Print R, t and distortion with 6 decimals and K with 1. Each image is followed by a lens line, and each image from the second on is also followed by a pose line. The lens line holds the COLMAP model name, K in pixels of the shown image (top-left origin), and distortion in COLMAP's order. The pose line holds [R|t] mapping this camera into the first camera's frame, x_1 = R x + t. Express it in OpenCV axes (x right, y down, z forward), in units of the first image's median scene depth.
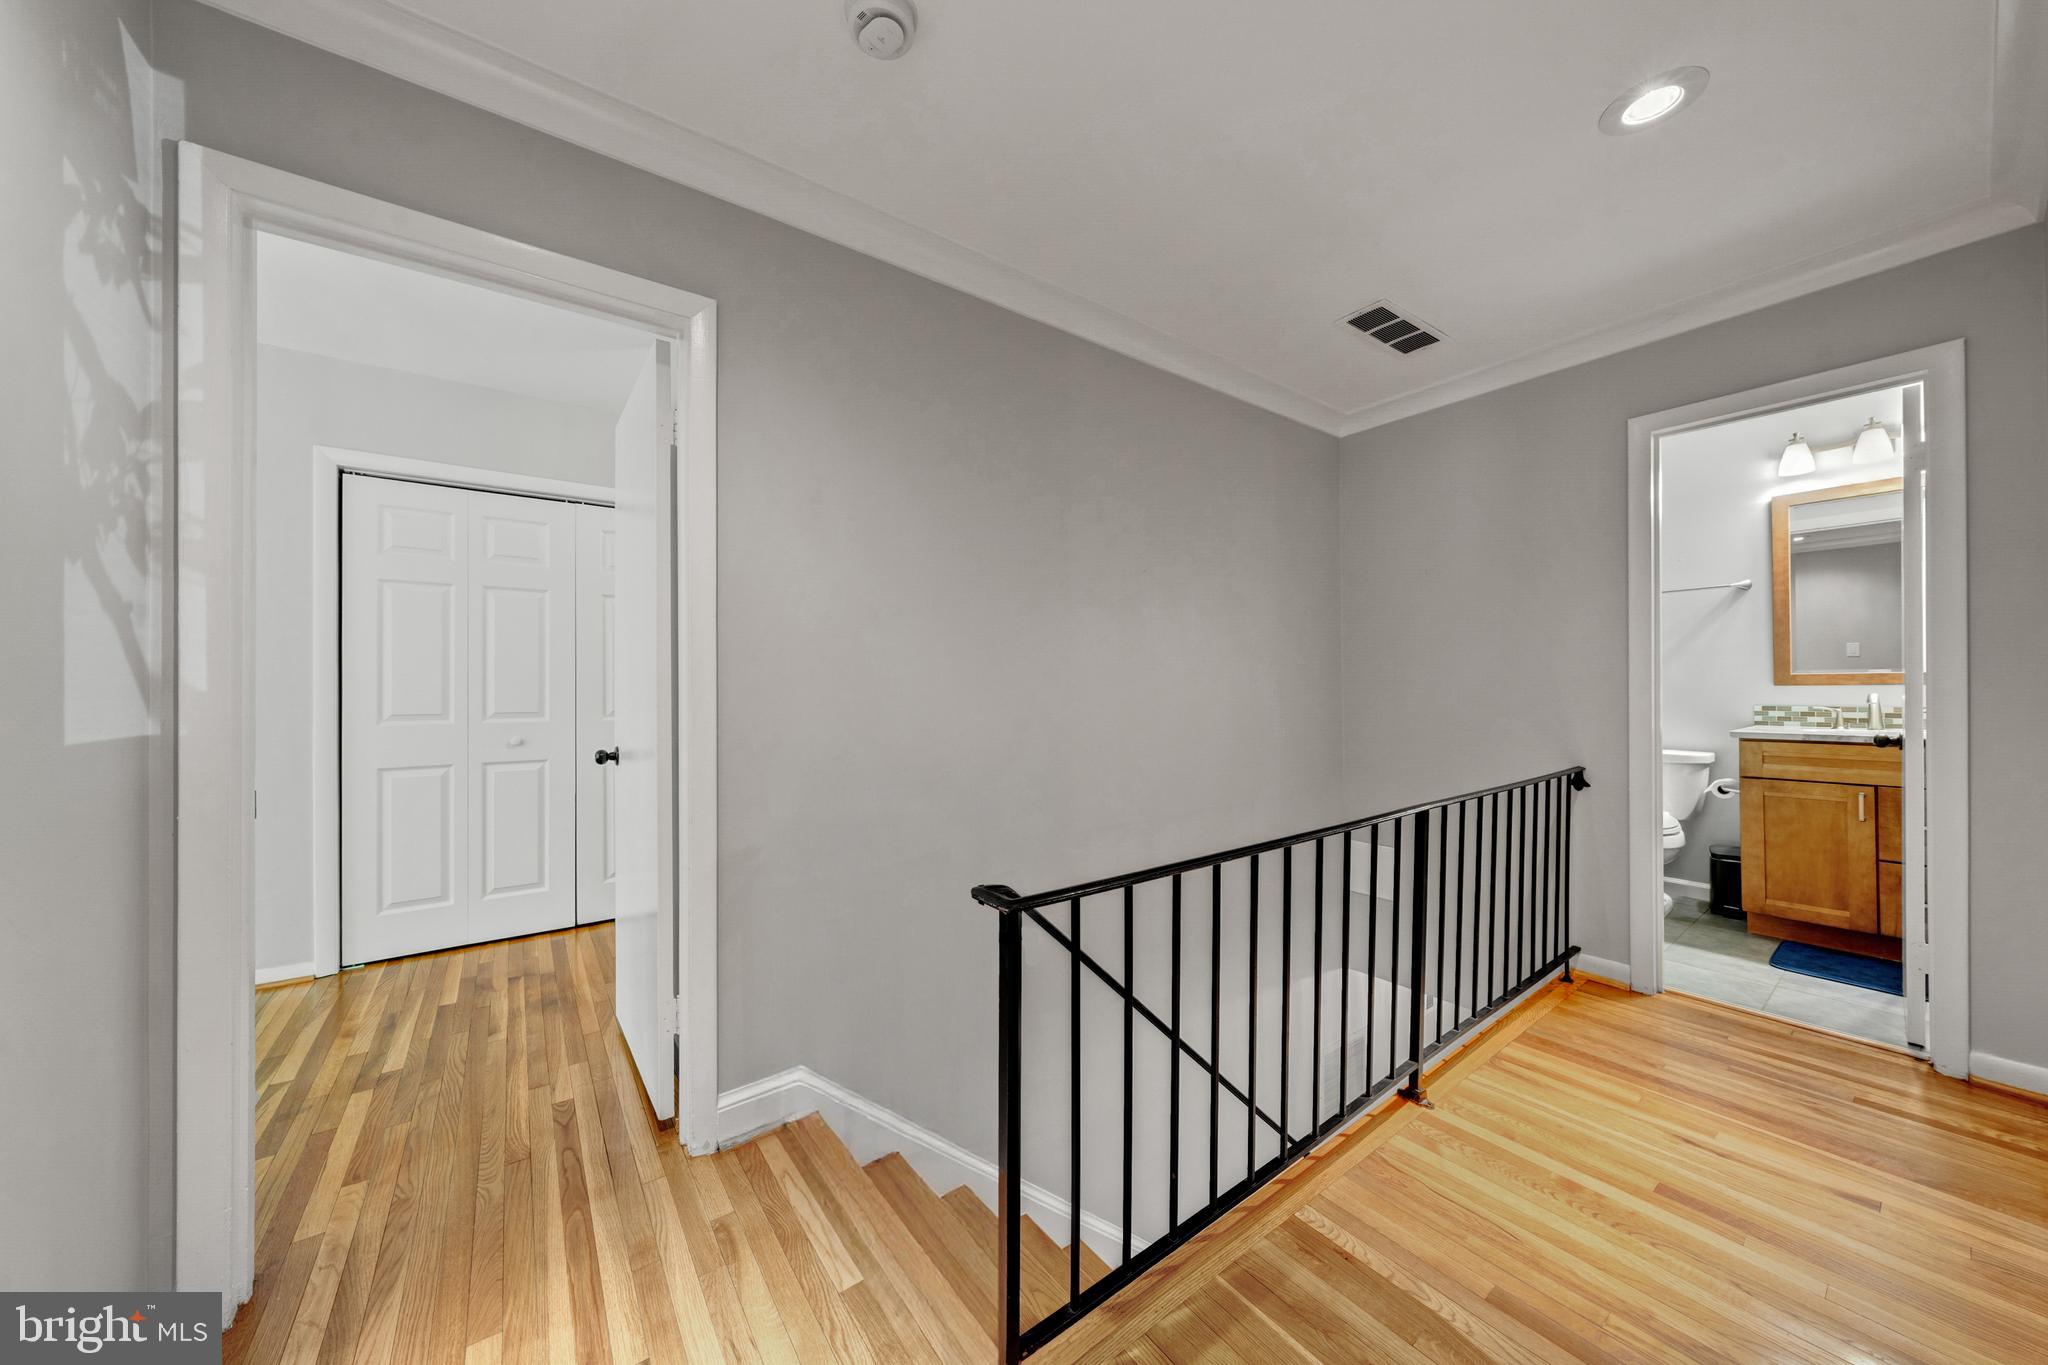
lens RADIAL K [[692.2, 0, 1024.0], [0, 692.2, 682.5], [0, 0, 1]] dist [0.001379, 0.000199]
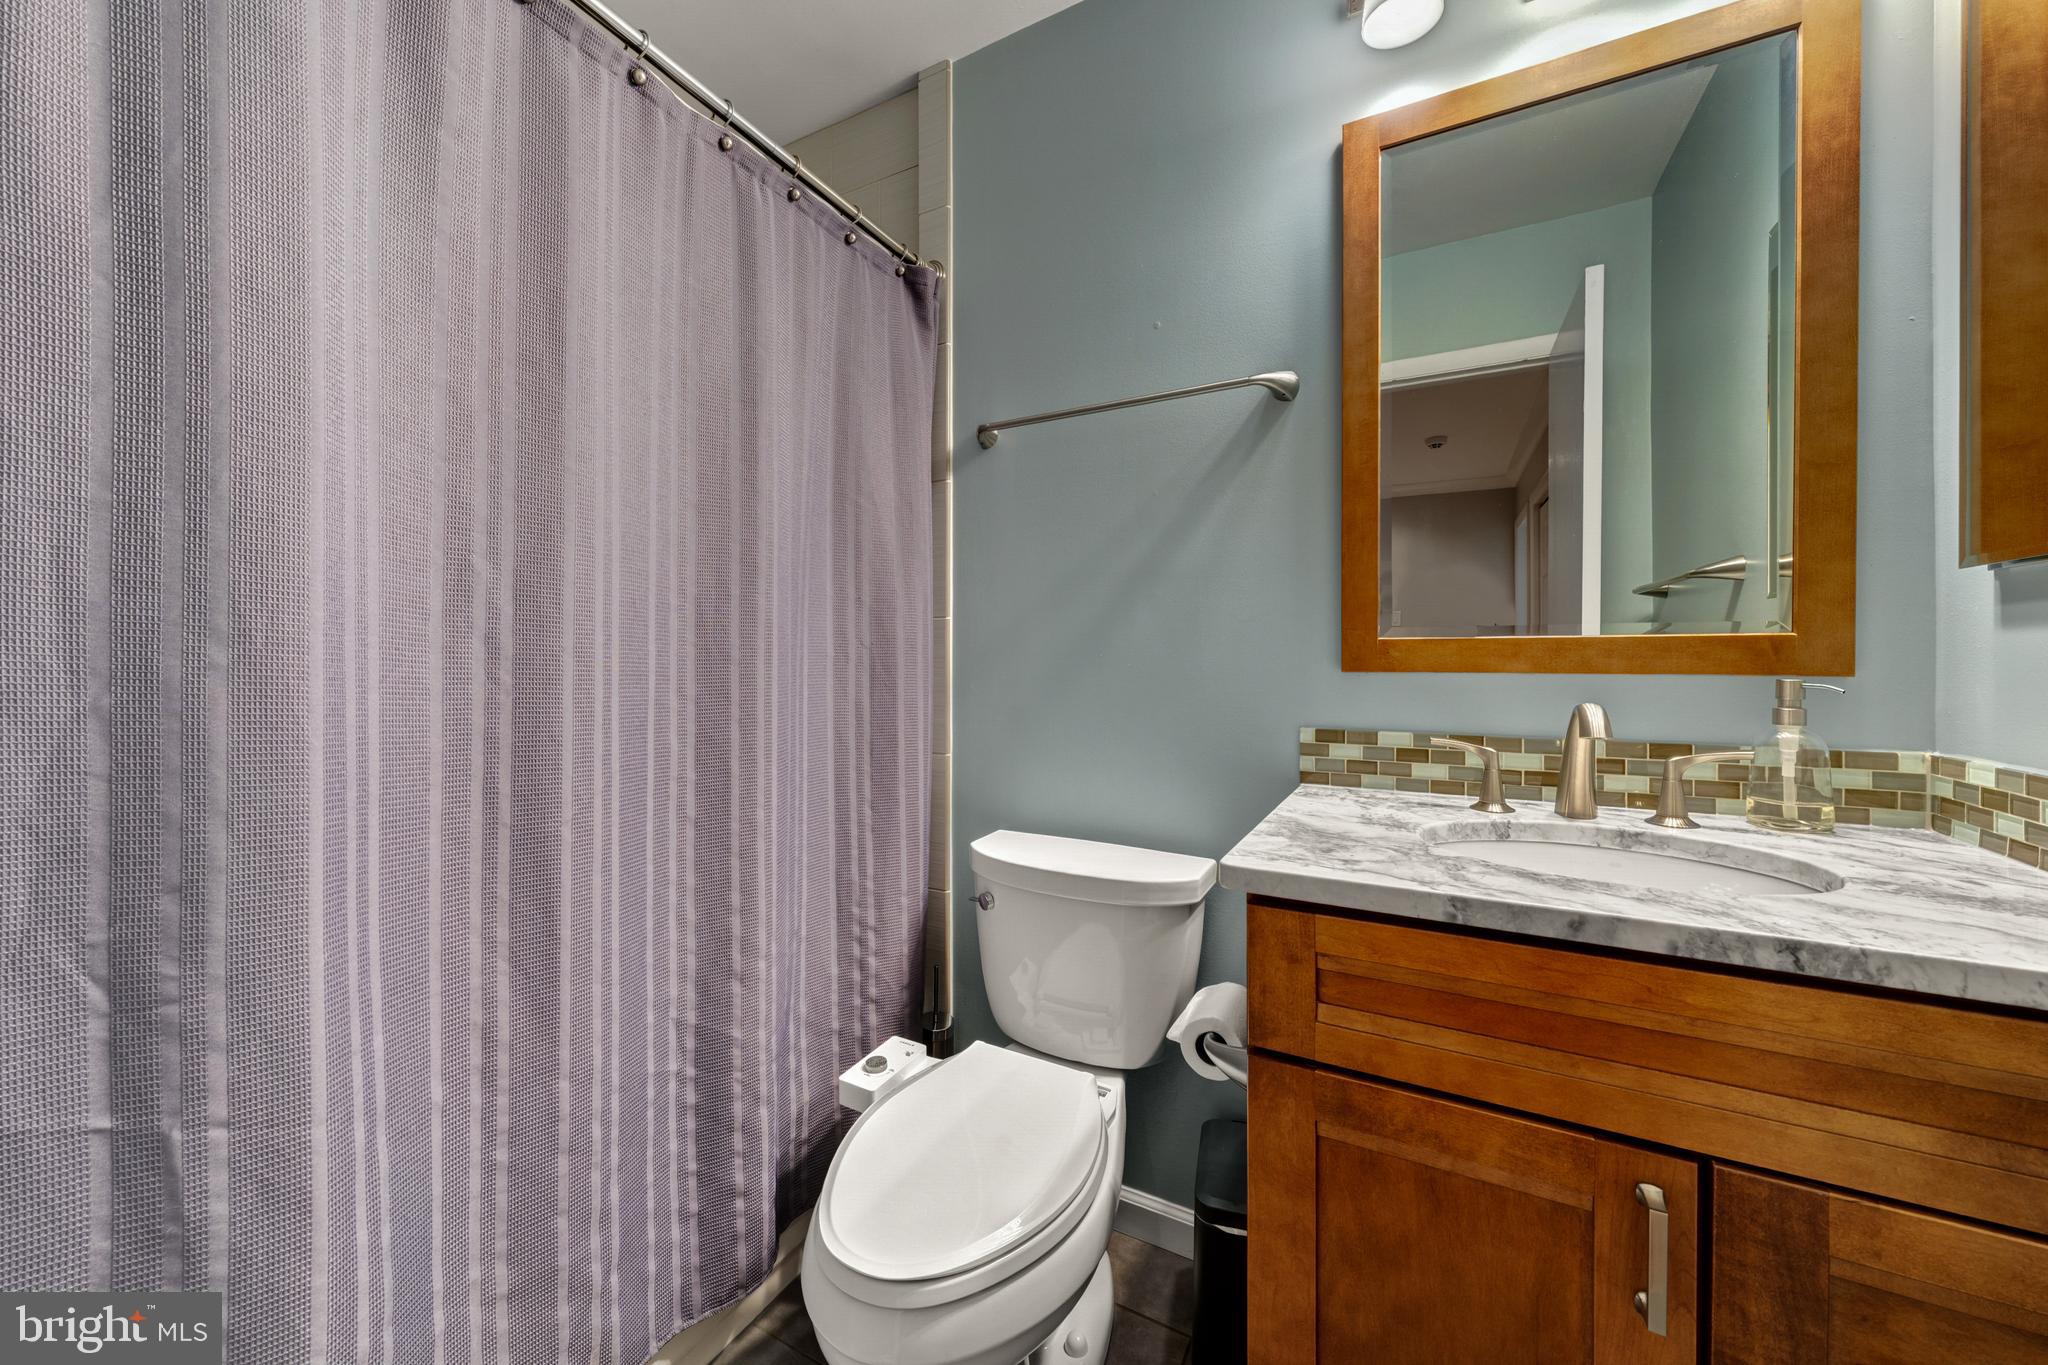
lens RADIAL K [[722.8, 0, 1018.6], [0, 722.8, 671.6], [0, 0, 1]] dist [-0.000237, 0.000113]
pose [[0.910114, -0.012671, 0.414165, 0.826199], [0.000883, 0.999589, 0.028641, -0.006438], [-0.414358, -0.025700, 0.909751, 0.777080]]
